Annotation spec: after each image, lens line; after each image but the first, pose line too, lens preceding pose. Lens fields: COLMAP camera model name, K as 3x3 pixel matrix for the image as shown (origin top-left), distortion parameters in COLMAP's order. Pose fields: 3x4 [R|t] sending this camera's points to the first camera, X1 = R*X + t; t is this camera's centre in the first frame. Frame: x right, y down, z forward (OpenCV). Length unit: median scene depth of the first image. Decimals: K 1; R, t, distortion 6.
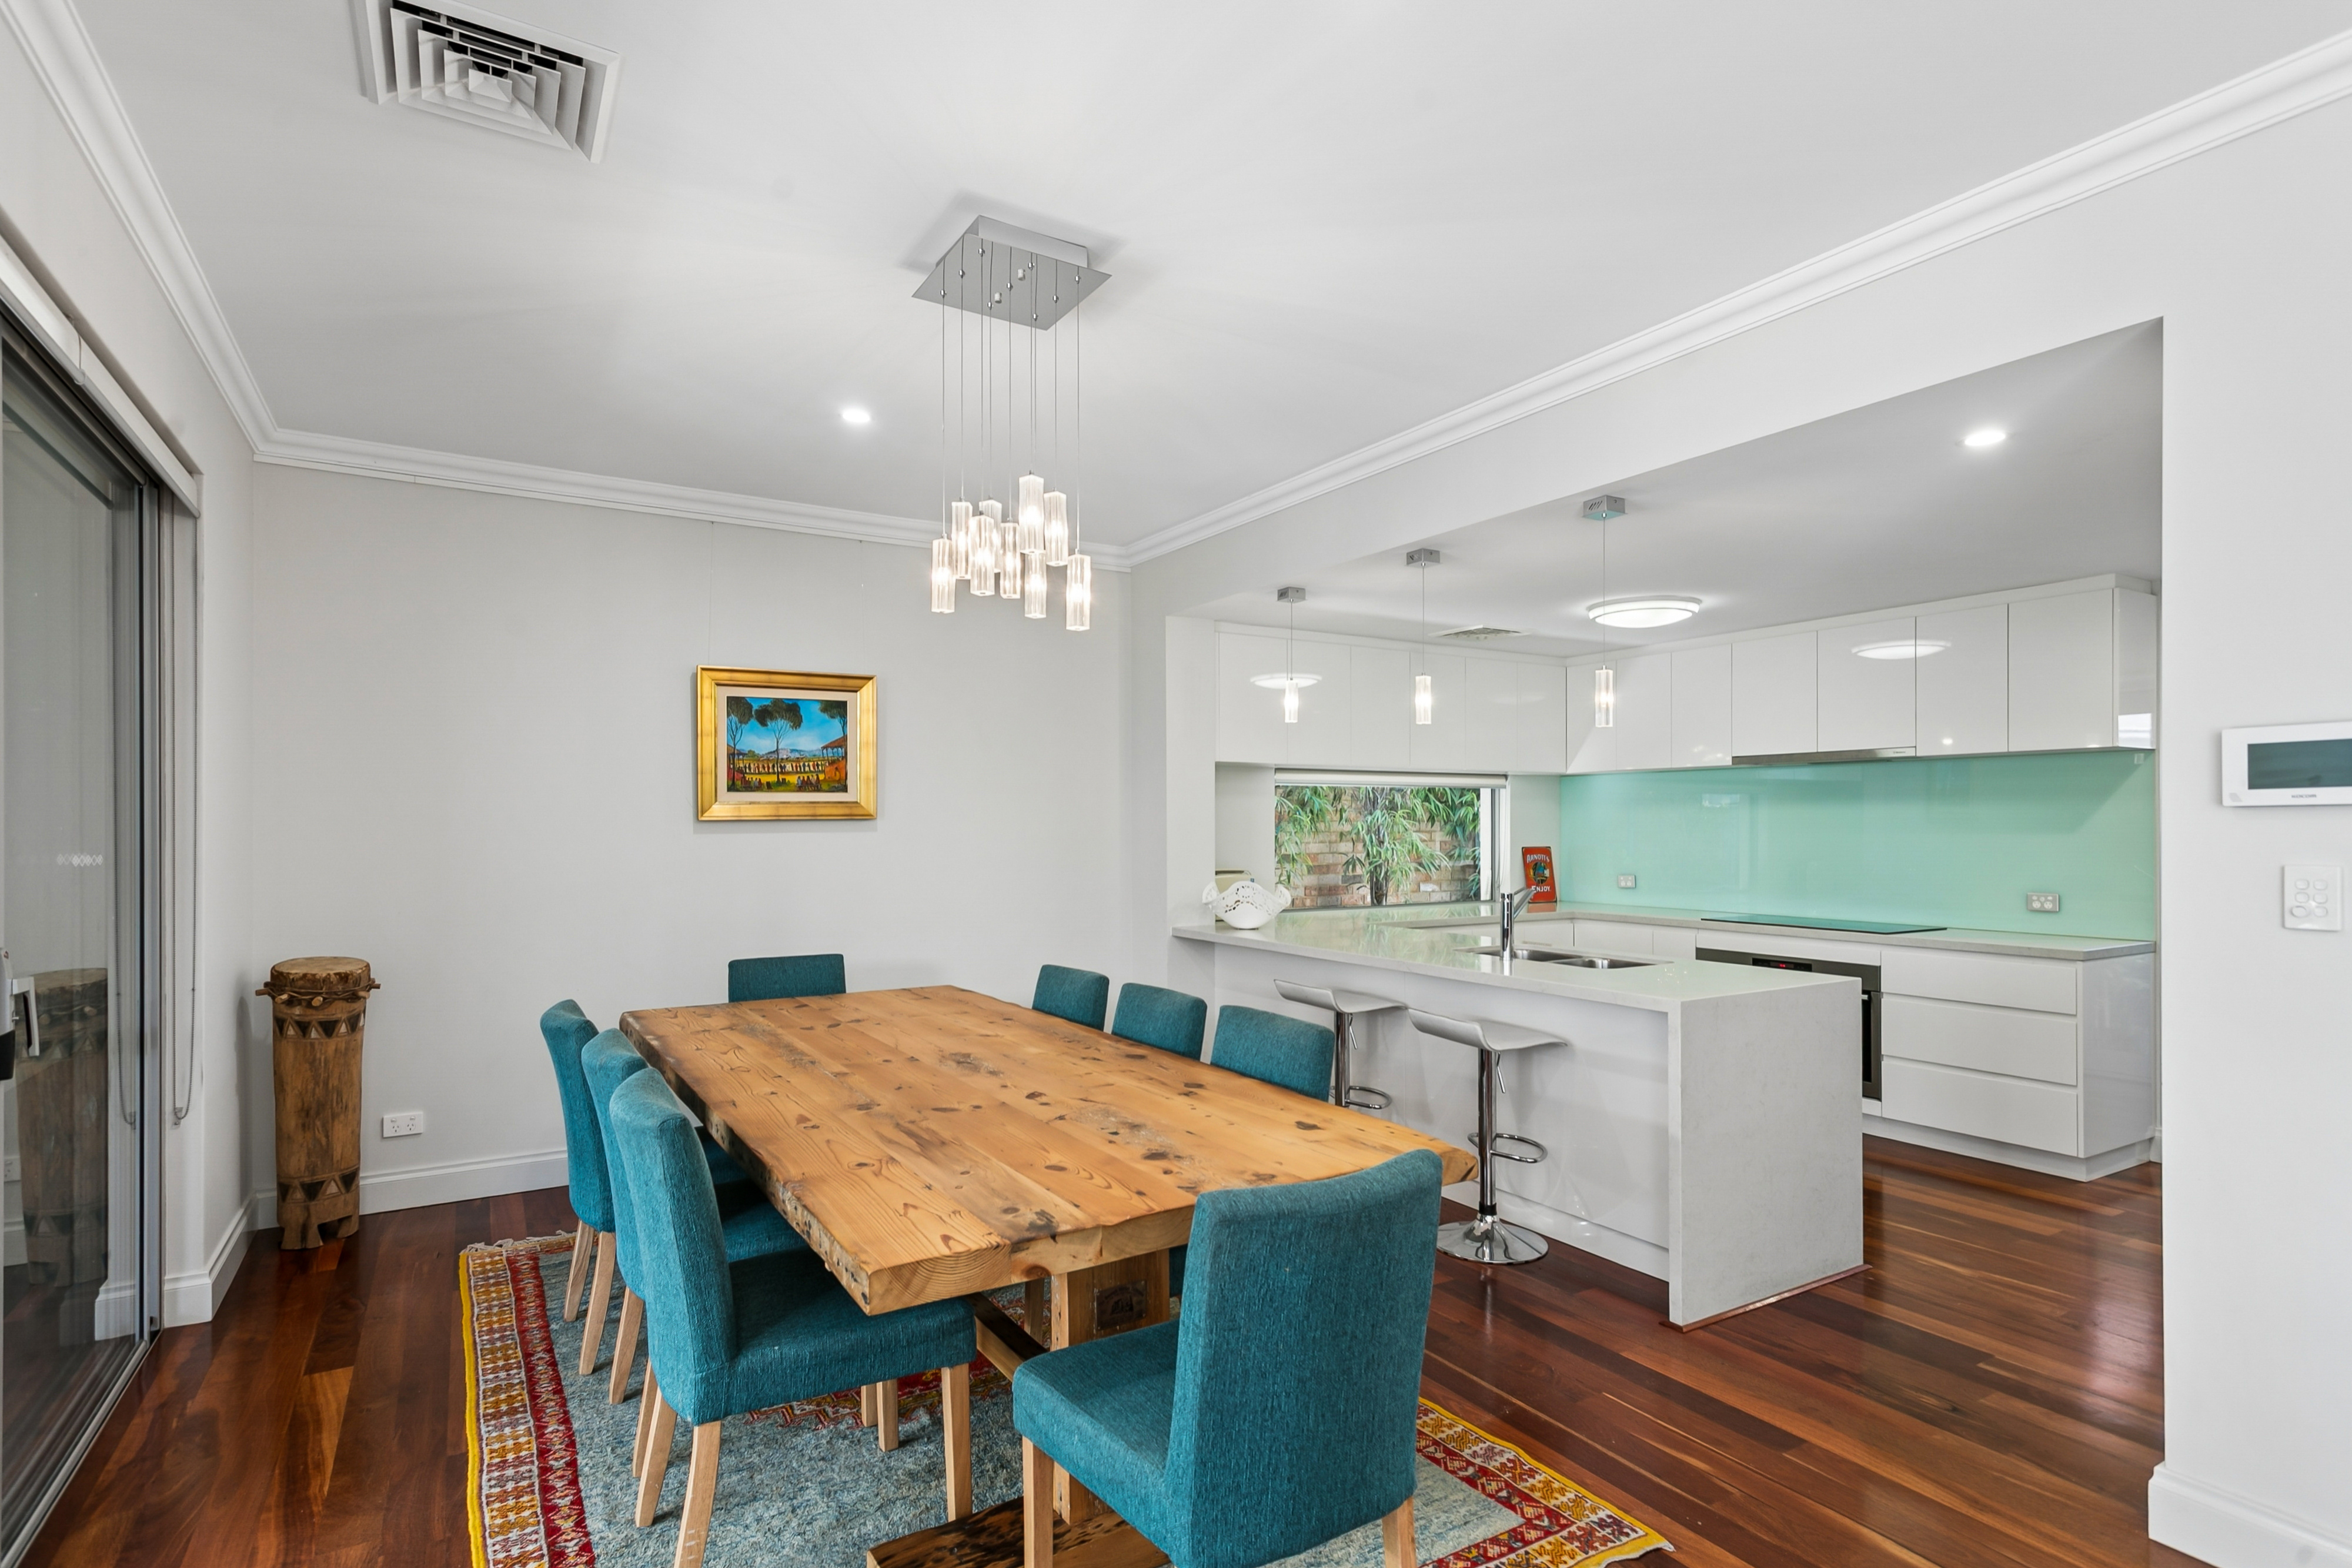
lens RADIAL K [[1173.4, 0, 1175.7], [0, 1173.4, 824.1], [0, 0, 1]] dist [0.006249, -0.000710]
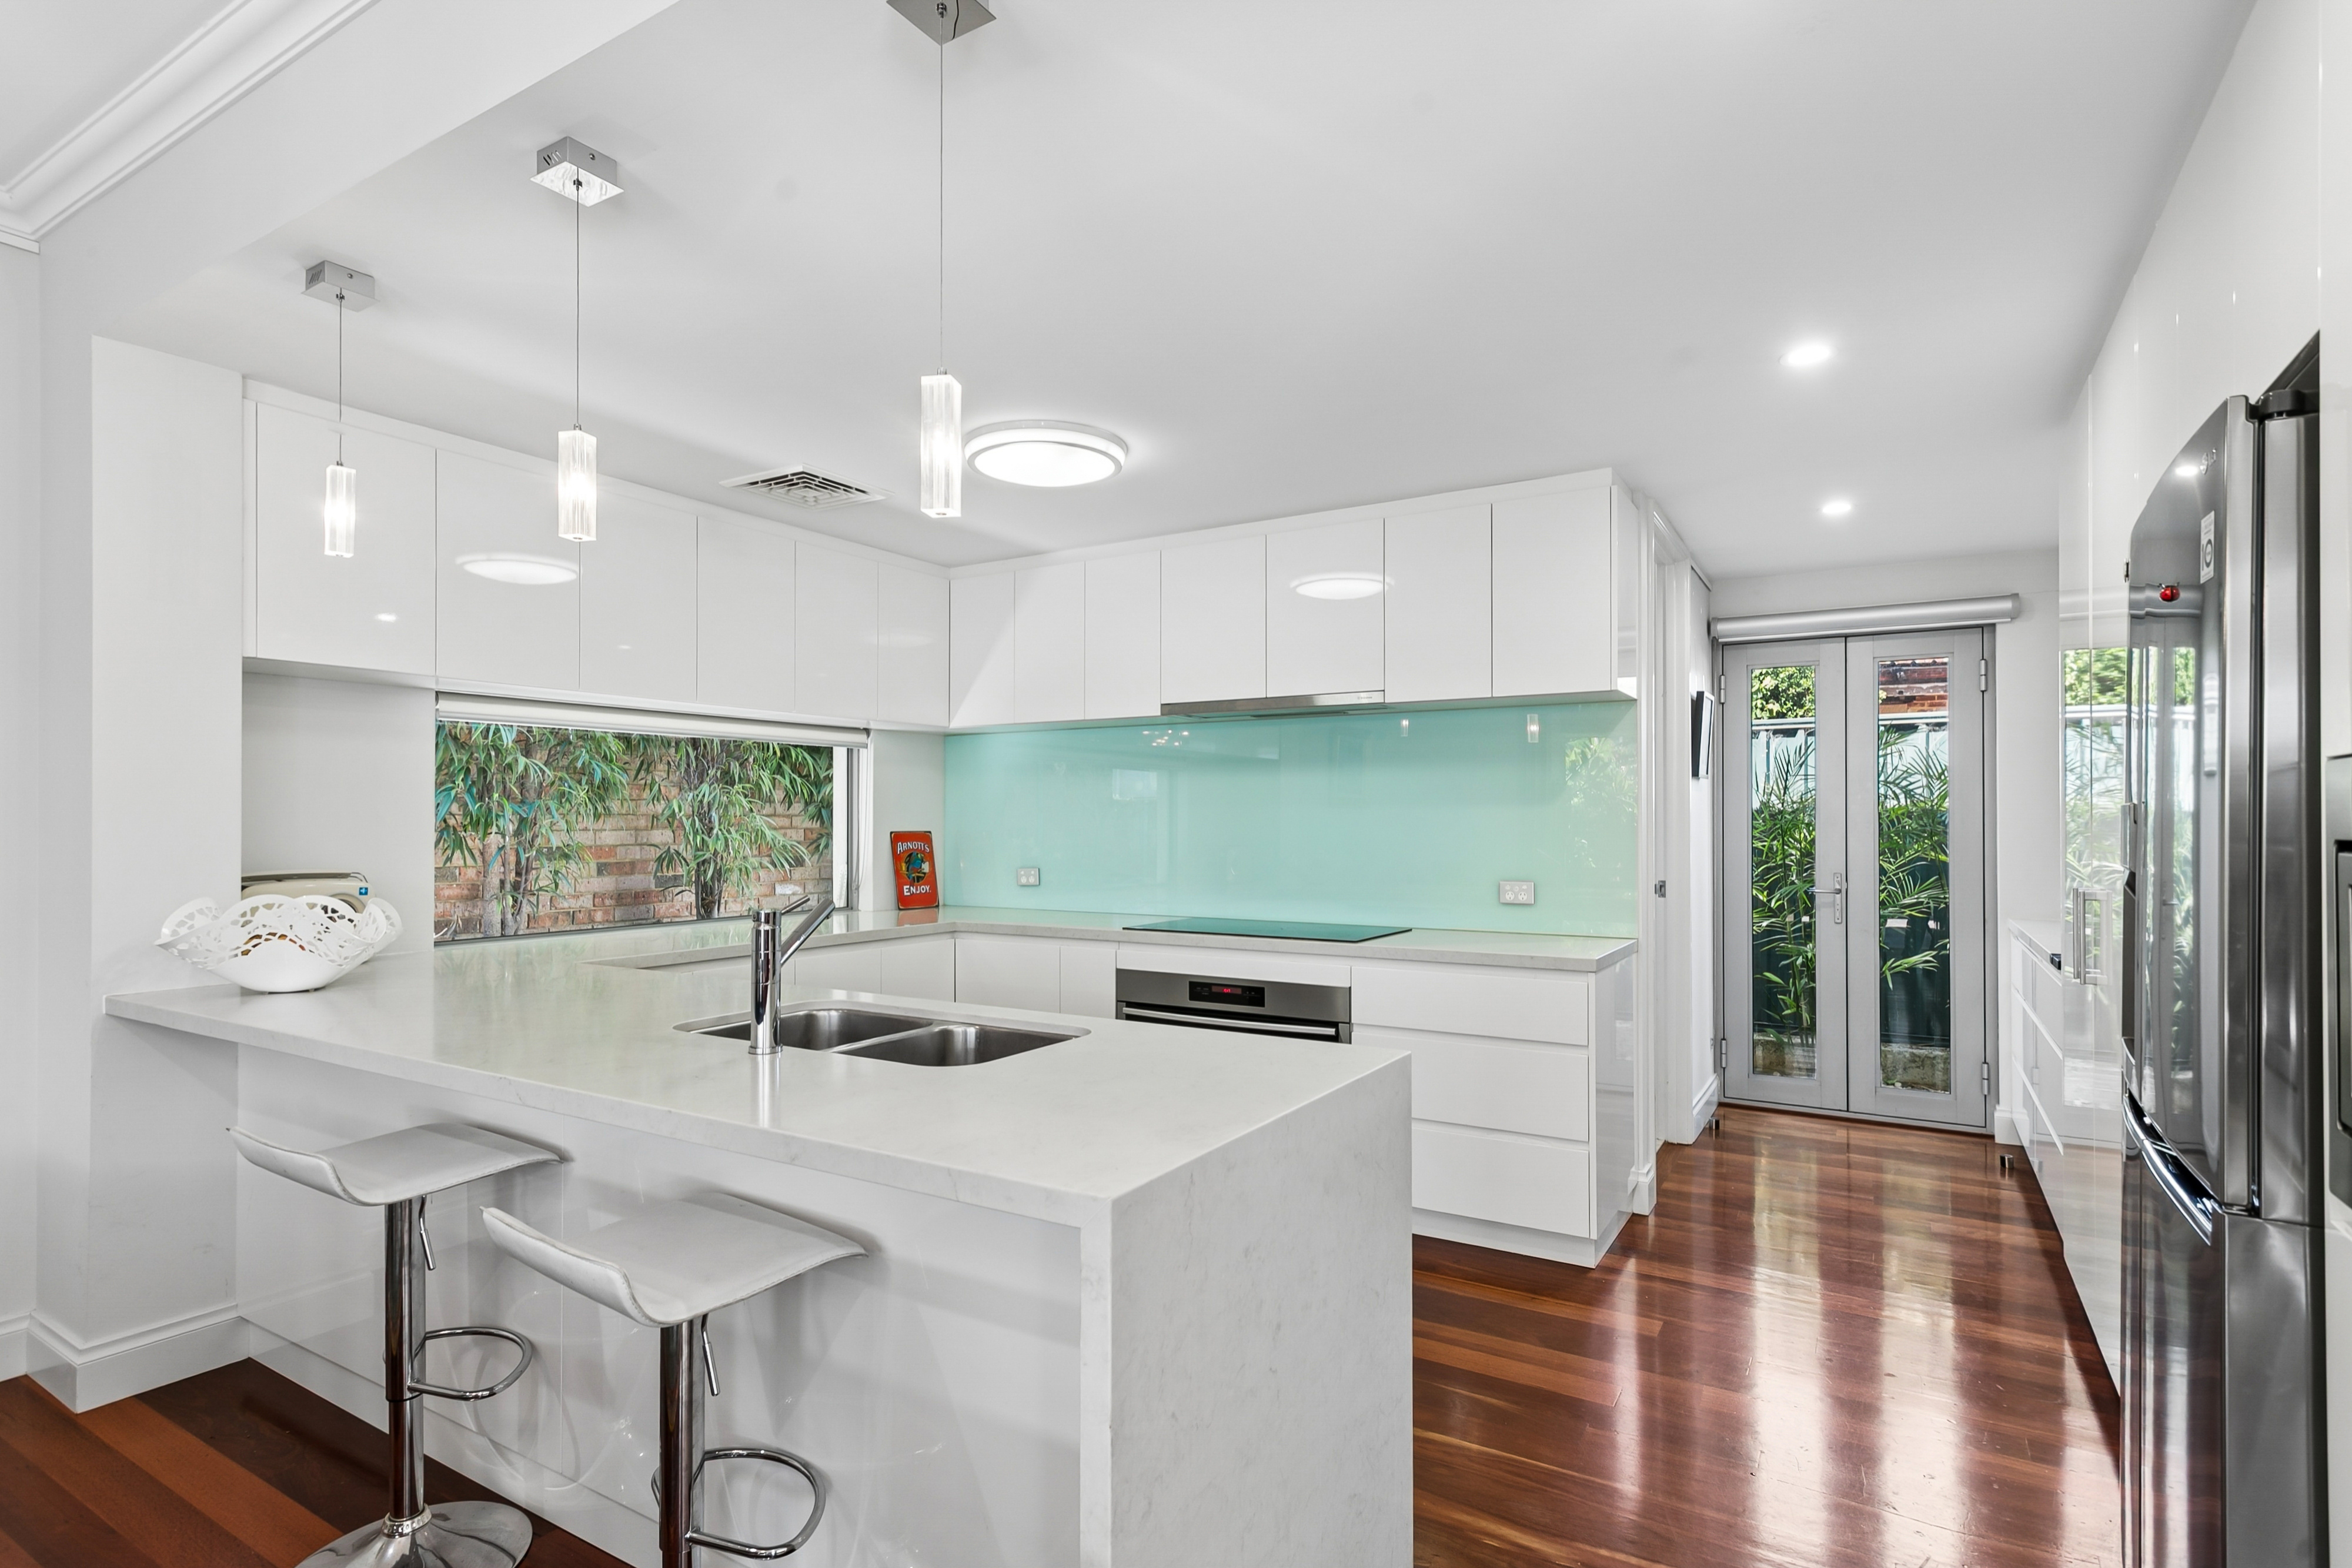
lens RADIAL K [[1173.4, 0, 1178.8], [0, 1173.4, 804.7], [0, 0, 1]] dist [0.006249, -0.000710]
pose [[0.886760, 0.005795, 0.462195, 0.120382], [0.000184, 0.999917, -0.012889, 0.012359], [-0.462231, 0.011515, 0.886685, 0.286965]]
